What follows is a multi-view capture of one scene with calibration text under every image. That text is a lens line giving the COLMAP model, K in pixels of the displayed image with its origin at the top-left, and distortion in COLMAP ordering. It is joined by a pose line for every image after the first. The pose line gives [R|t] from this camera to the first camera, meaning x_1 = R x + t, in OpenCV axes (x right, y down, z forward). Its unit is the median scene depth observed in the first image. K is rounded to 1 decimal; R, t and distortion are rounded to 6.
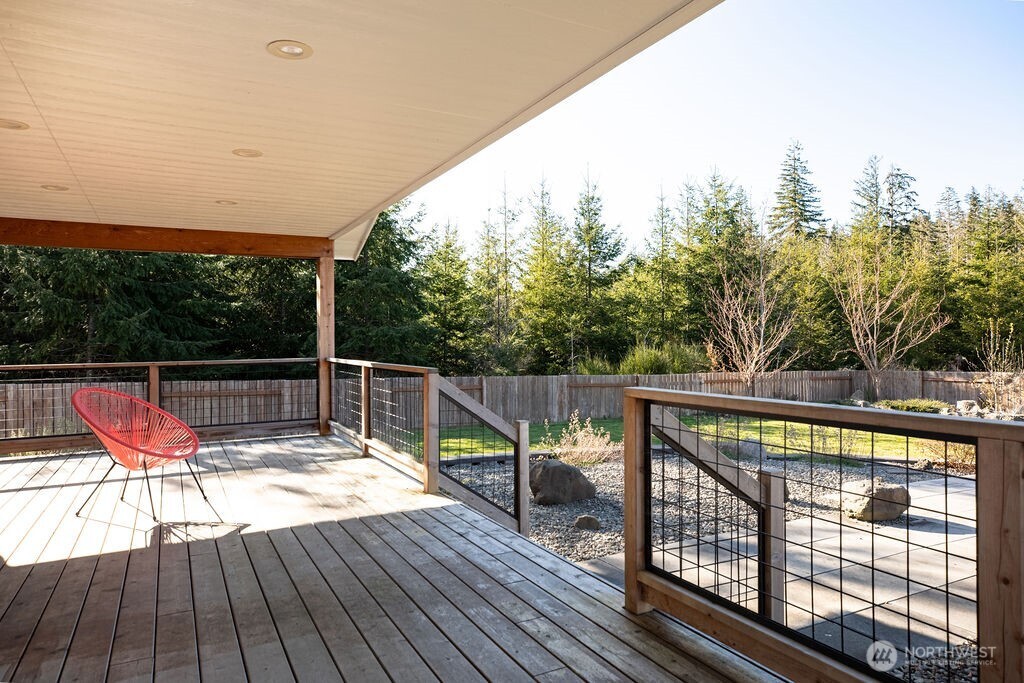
lens RADIAL K [[657.4, 0, 512.0], [0, 657.4, 341.5], [0, 0, 1]] dist [-0.003573, -0.000525]
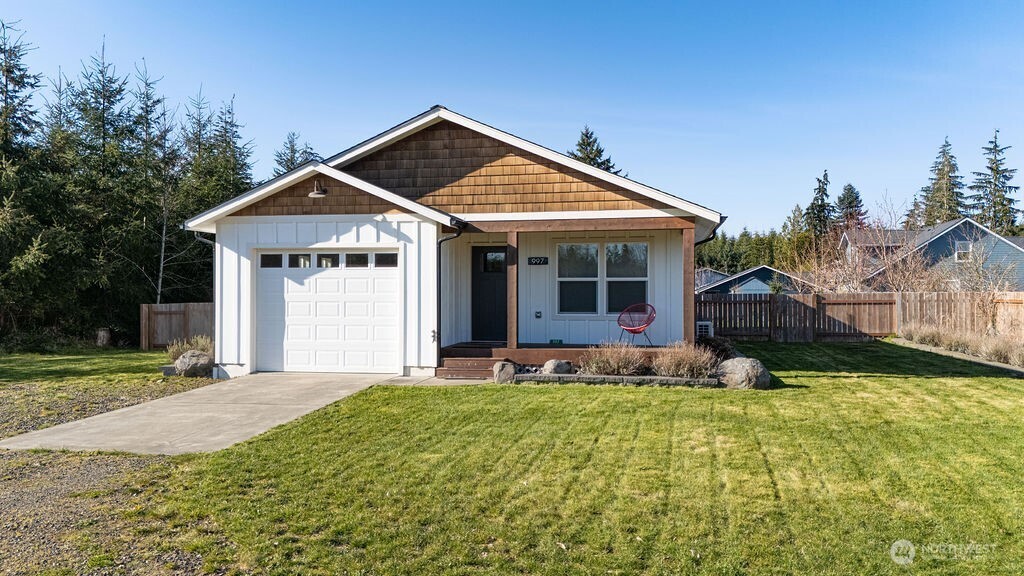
lens RADIAL K [[745.0, 0, 512.0], [0, 745.0, 288.0], [0, 0, 1]] dist [0.101386, -0.100345]
pose [[0.631564, 0.014945, 0.775179, -1.285616], [-0.004840, 0.999871, -0.015333, 0.024496], [-0.775308, 0.005932, 0.631555, -0.701915]]
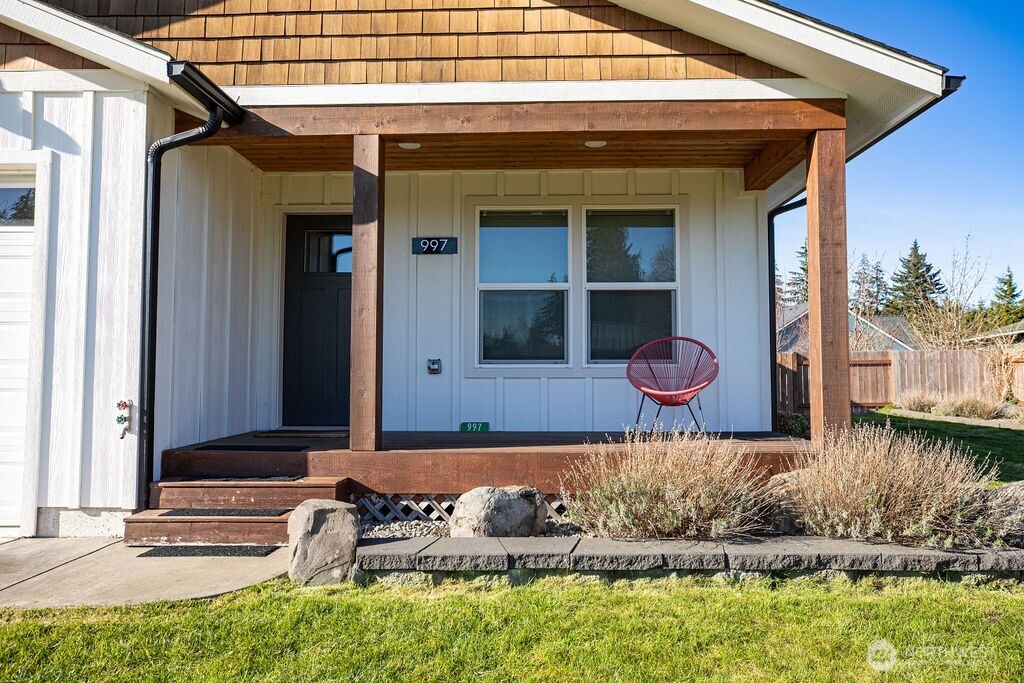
lens RADIAL K [[672.2, 0, 518.8], [0, 672.2, 335.6], [0, 0, 1]] dist [-0.005912, -0.001366]
pose [[0.493102, 0.056680, 0.868123, -1.165732], [-0.001778, 0.997939, -0.064146, 0.031539], [-0.869970, 0.030087, 0.492186, -0.610135]]
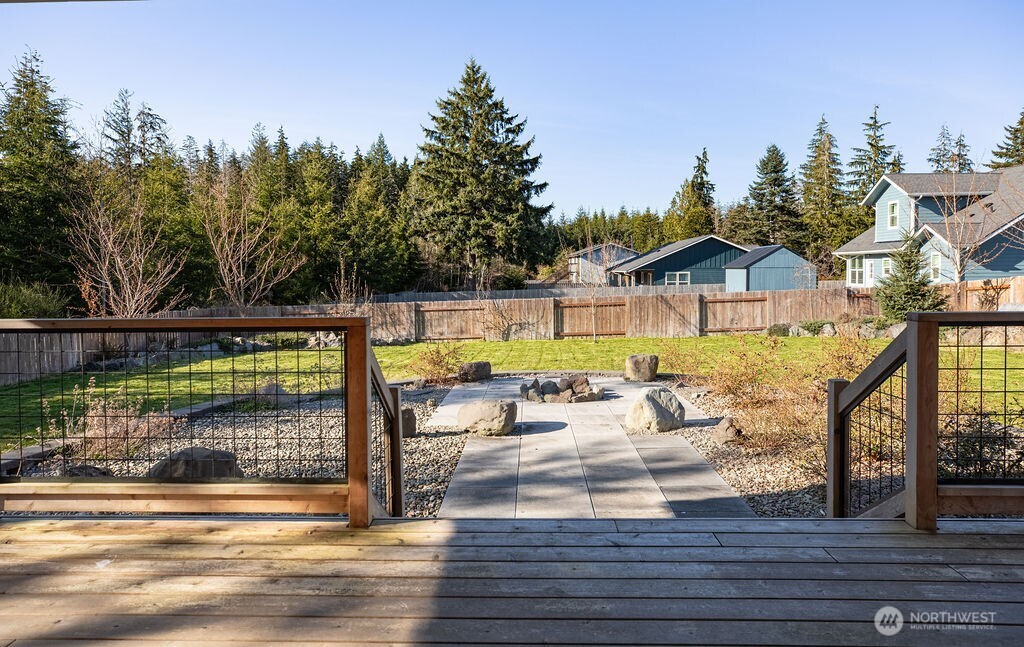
lens RADIAL K [[656.8, 0, 510.8], [0, 656.8, 284.8], [0, 0, 1]] dist [0.003318, 0.003553]
pose [[0.492295, -0.012673, 0.870336, -0.119961], [0.006668, 0.999920, 0.010788, 0.001219], [-0.870403, 0.000493, 0.492340, 0.122271]]
